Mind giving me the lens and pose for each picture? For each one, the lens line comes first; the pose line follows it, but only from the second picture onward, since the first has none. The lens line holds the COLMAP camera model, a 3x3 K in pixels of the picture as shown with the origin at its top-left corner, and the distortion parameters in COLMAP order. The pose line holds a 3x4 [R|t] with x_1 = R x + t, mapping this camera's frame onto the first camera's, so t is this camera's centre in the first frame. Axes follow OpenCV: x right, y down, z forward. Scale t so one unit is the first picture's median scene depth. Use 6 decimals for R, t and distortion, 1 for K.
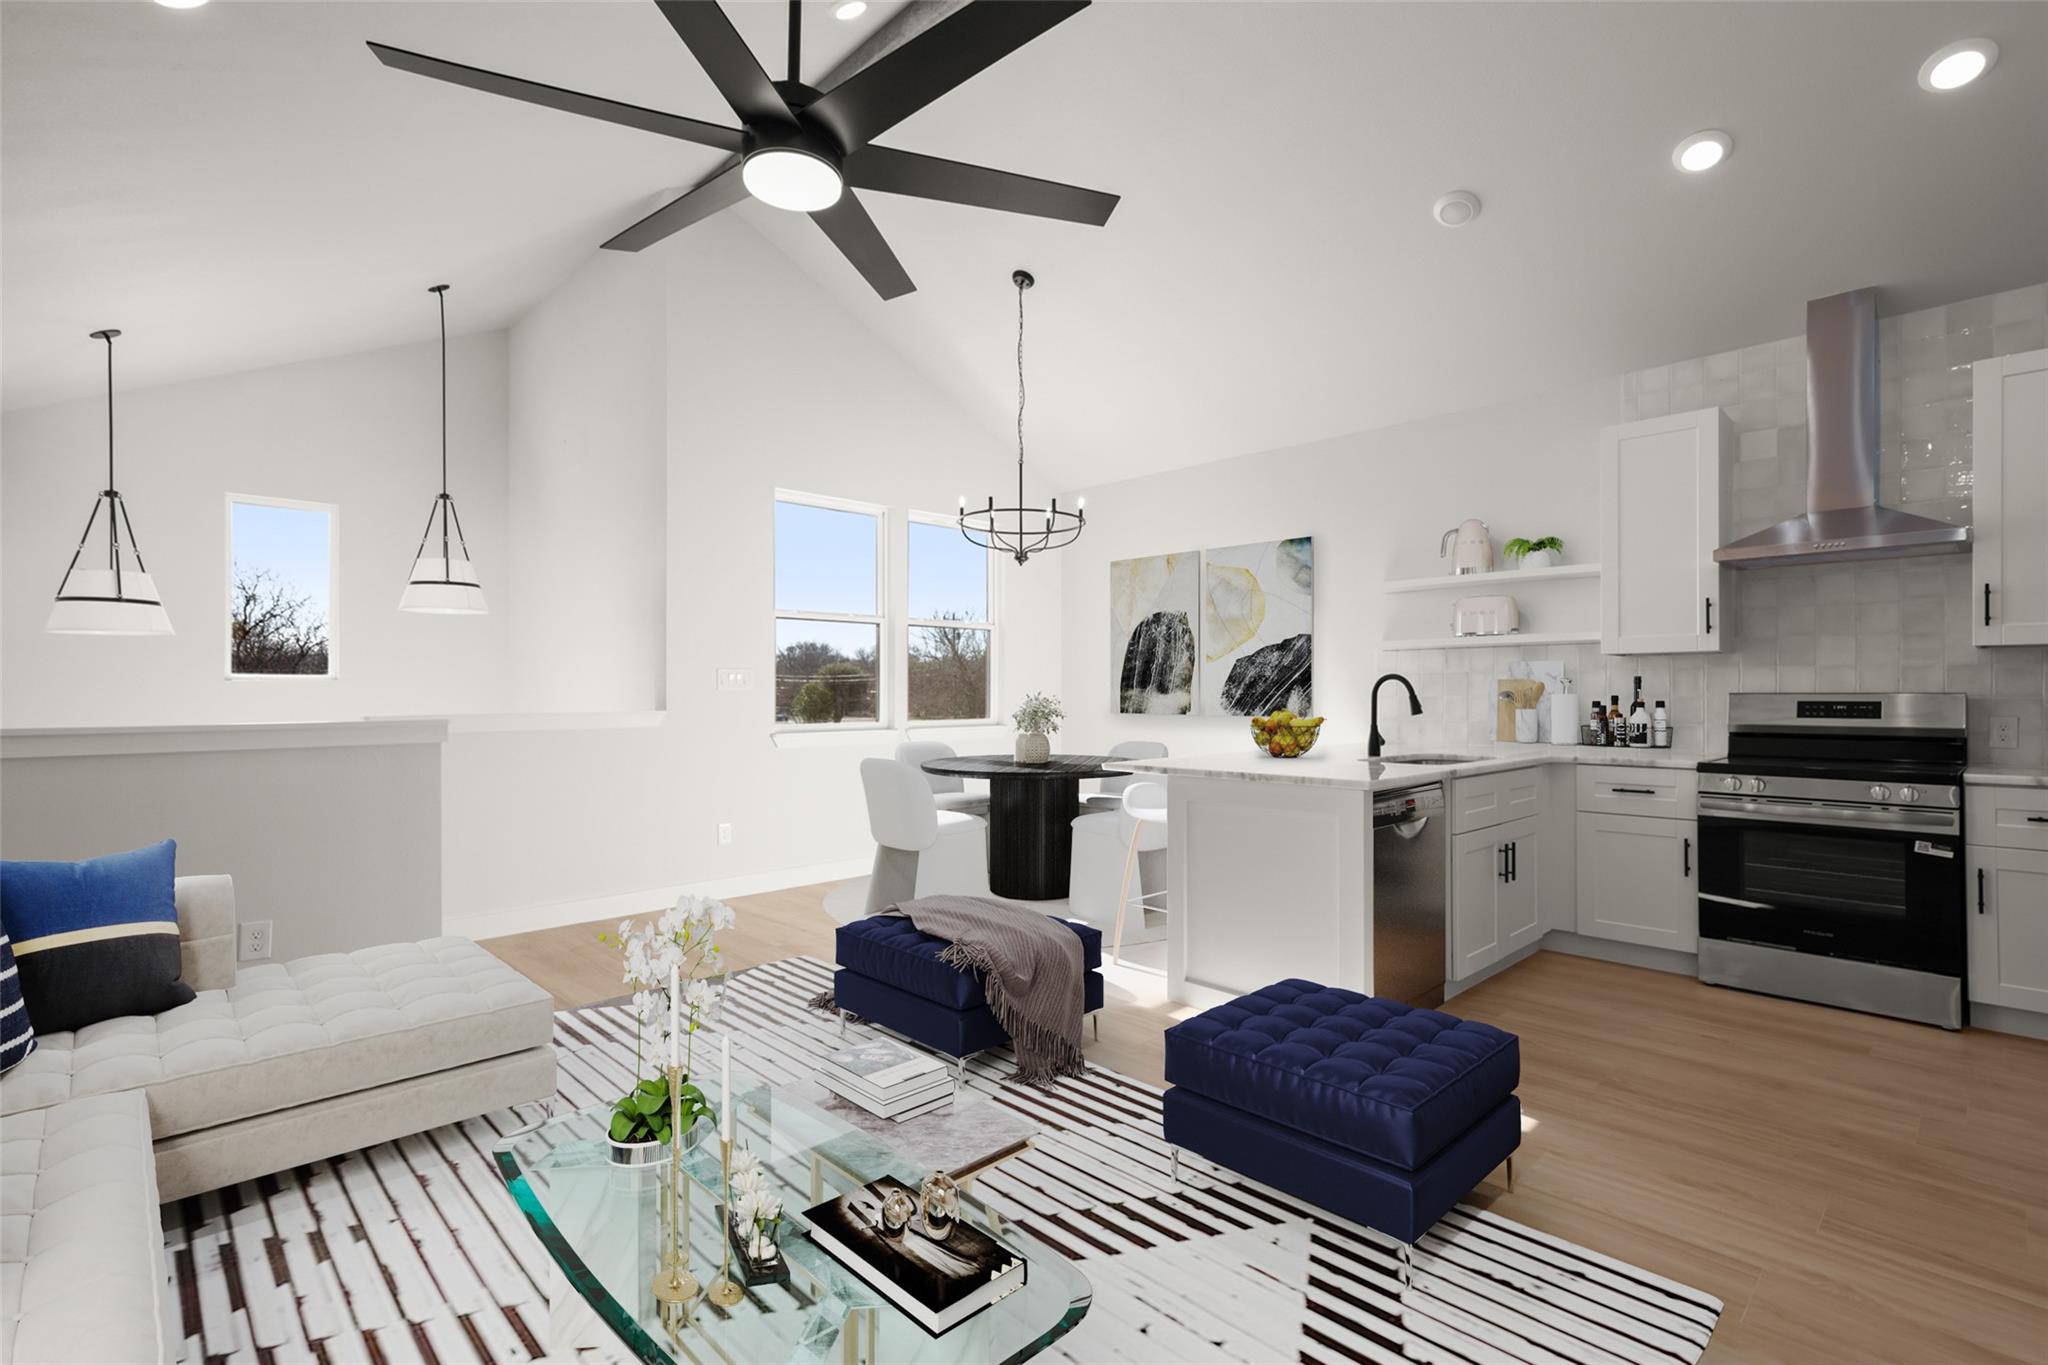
lens RADIAL K [[943.1, 0, 1033.9], [0, 943.1, 689.5], [0, 0, 1]] dist [0.009775, 0.000128]
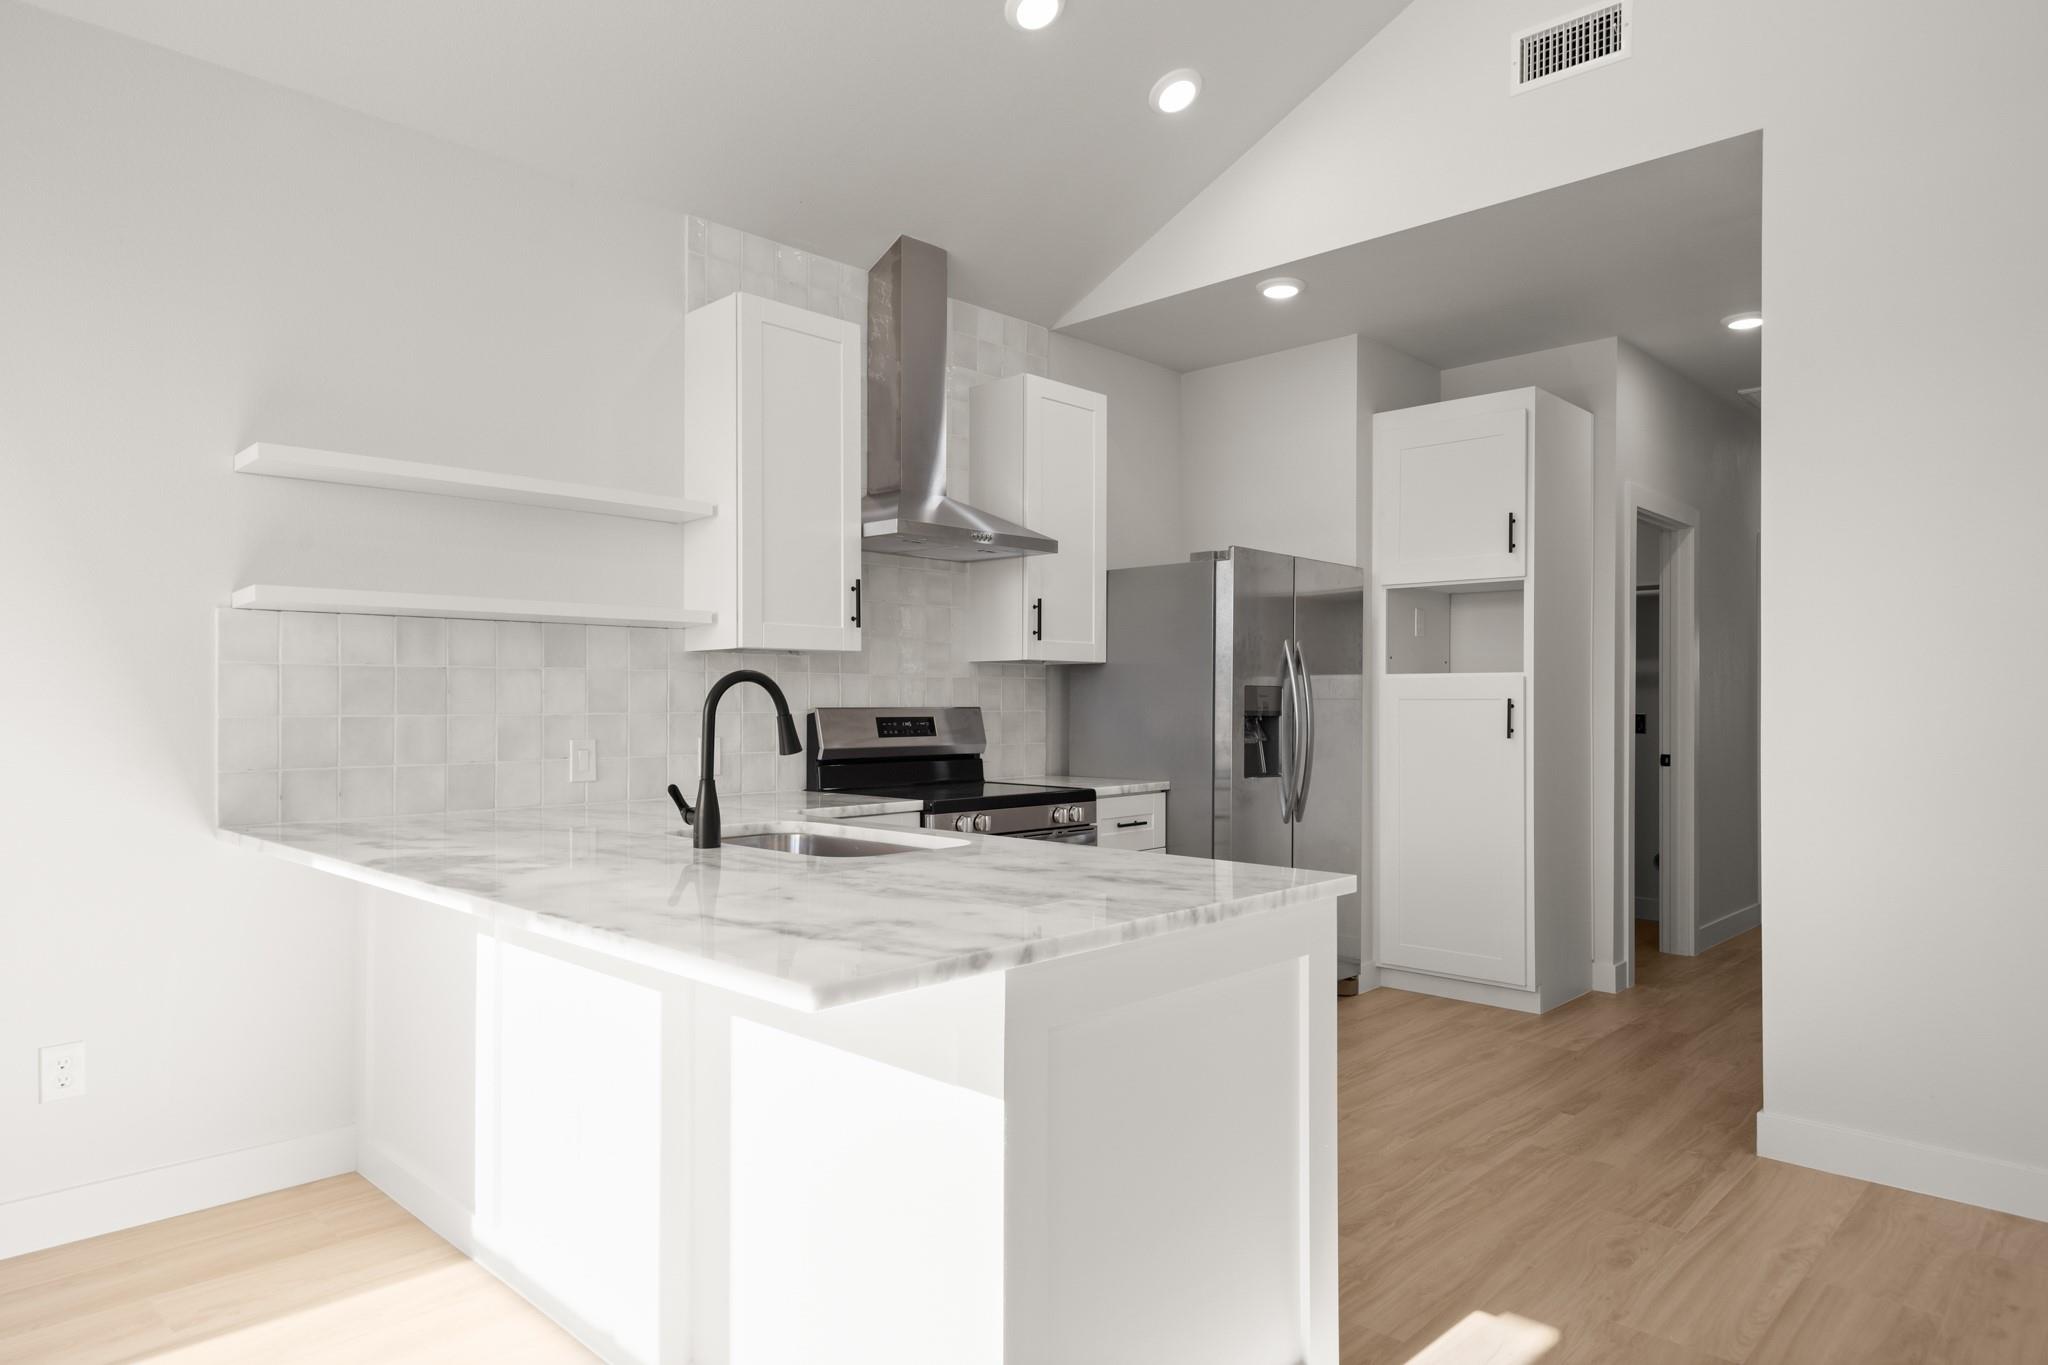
lens RADIAL K [[1226.5, 0, 1036.3], [0, 1226.5, 699.8], [0, 0, 1]] dist [0.006578, 0.001278]
pose [[-0.036380, 0.003162, 0.999333, -0.253693], [-0.002826, 0.999991, -0.003267, 0.000085], [-0.999334, -0.002943, -0.036371, 0.913718]]
